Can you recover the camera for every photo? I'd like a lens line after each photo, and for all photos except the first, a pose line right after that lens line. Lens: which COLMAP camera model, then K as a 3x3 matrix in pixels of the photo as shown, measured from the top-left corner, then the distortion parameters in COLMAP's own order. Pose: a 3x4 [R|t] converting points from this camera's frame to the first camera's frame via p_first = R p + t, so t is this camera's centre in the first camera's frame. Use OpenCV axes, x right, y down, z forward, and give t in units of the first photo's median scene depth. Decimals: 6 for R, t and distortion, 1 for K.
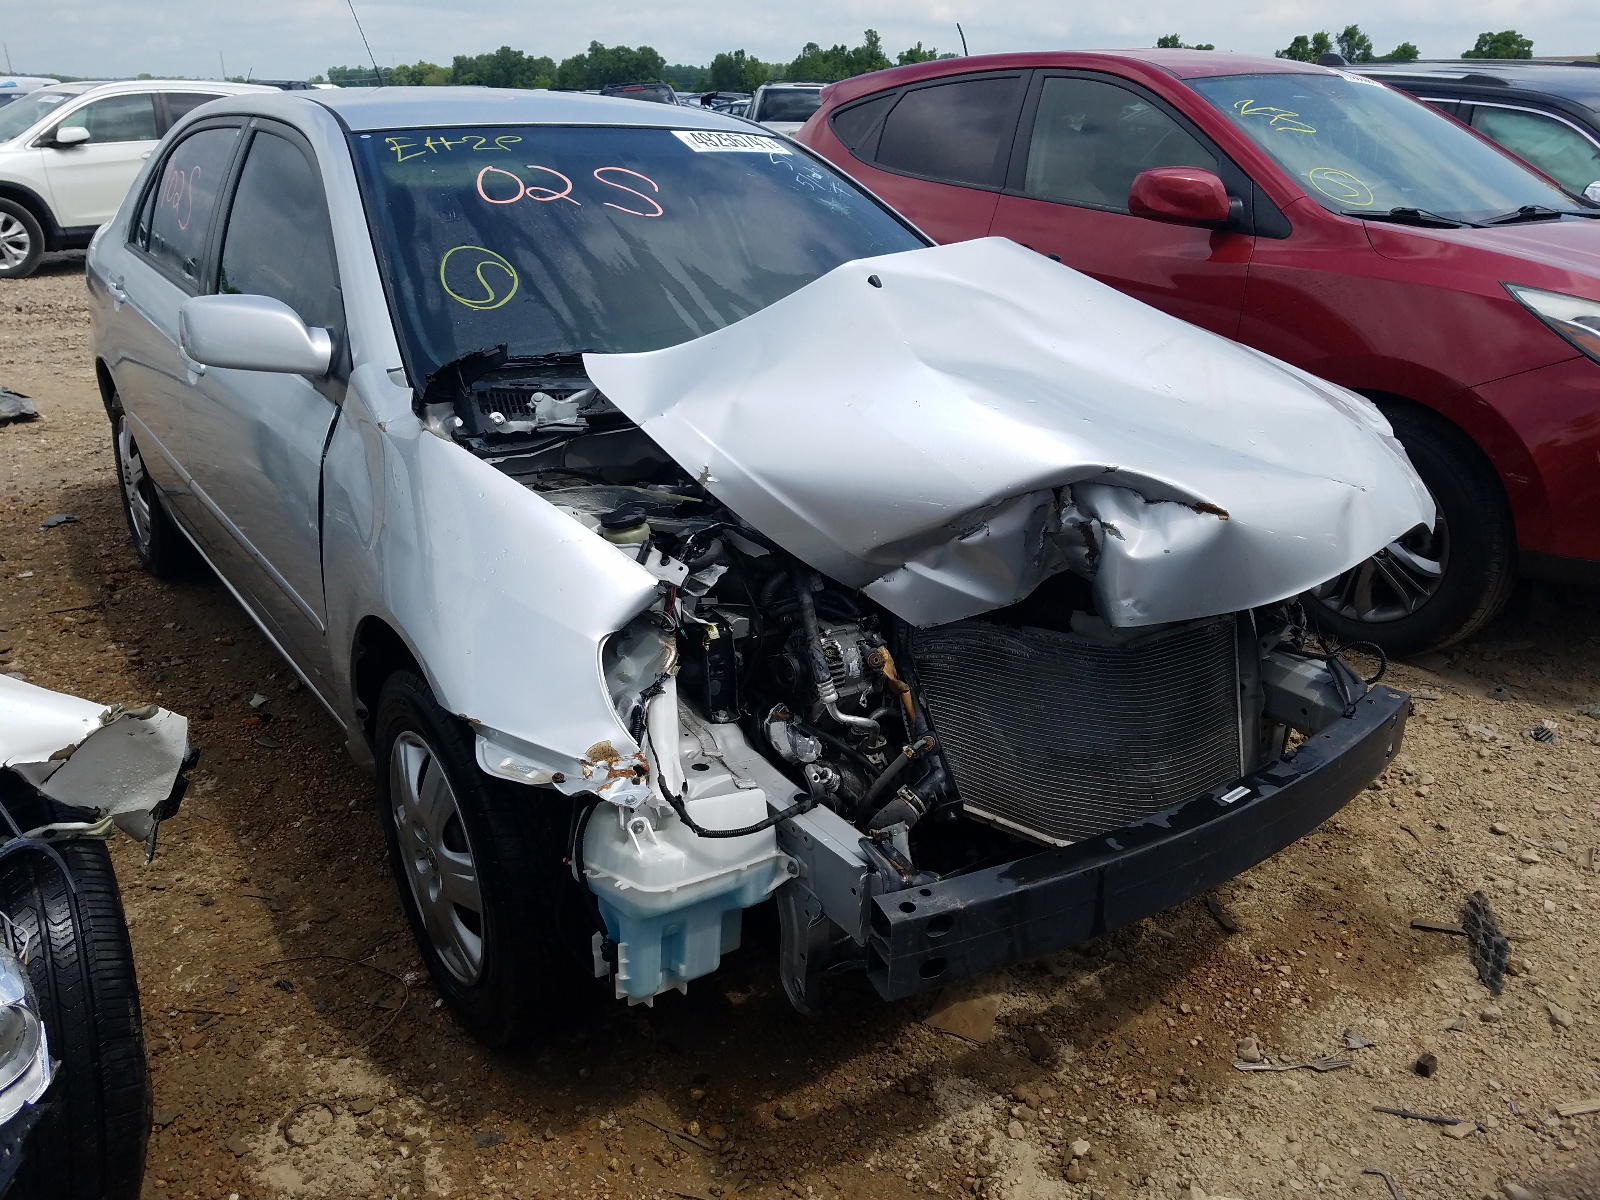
lens RADIAL K [[1234.1, 0, 798.3], [0, 1234.1, 597.7], [0, 0, 1]] dist [-0.001042, 0.012144]
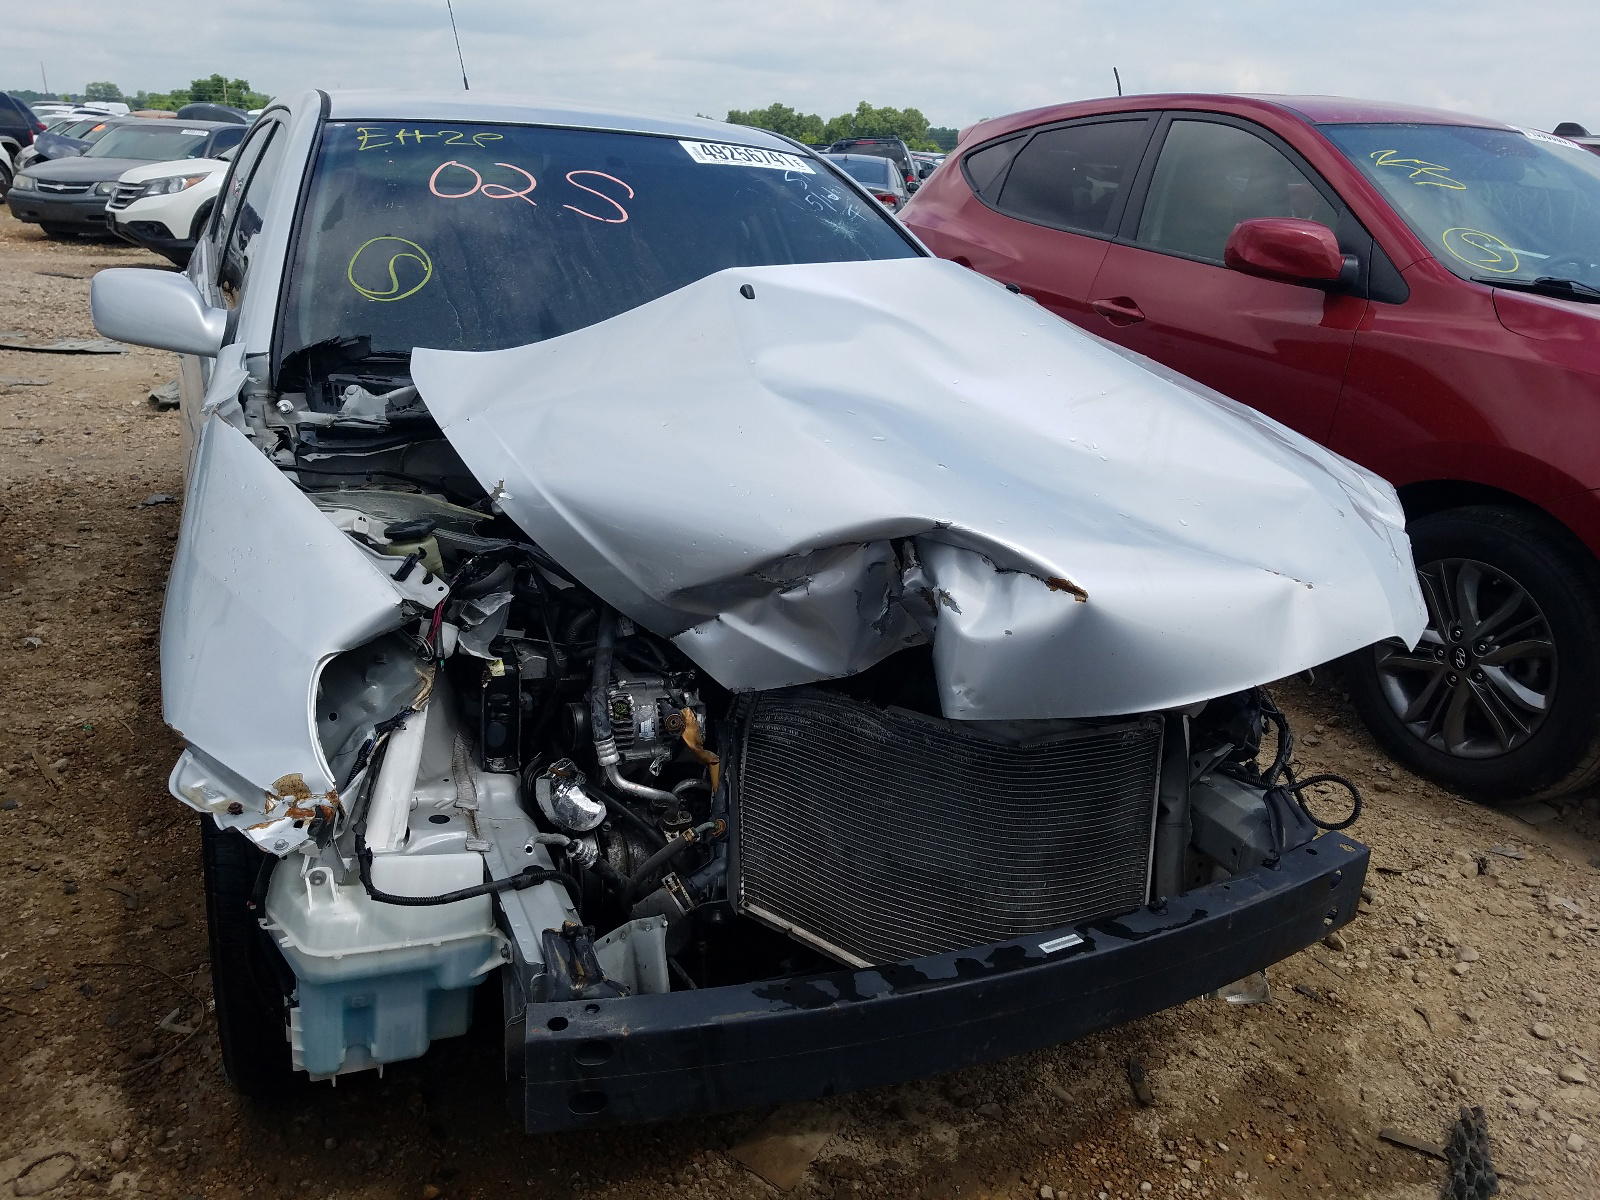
lens RADIAL K [[1234.1, 0, 801.8], [0, 1234.1, 603.5], [0, 0, 1]] dist [-0.001042, 0.012144]
pose [[0.980361, 0.106395, -0.166049, 0.260932], [-0.112819, 0.993171, -0.029717, -0.014892], [0.161754, 0.047867, 0.985670, 0.150346]]
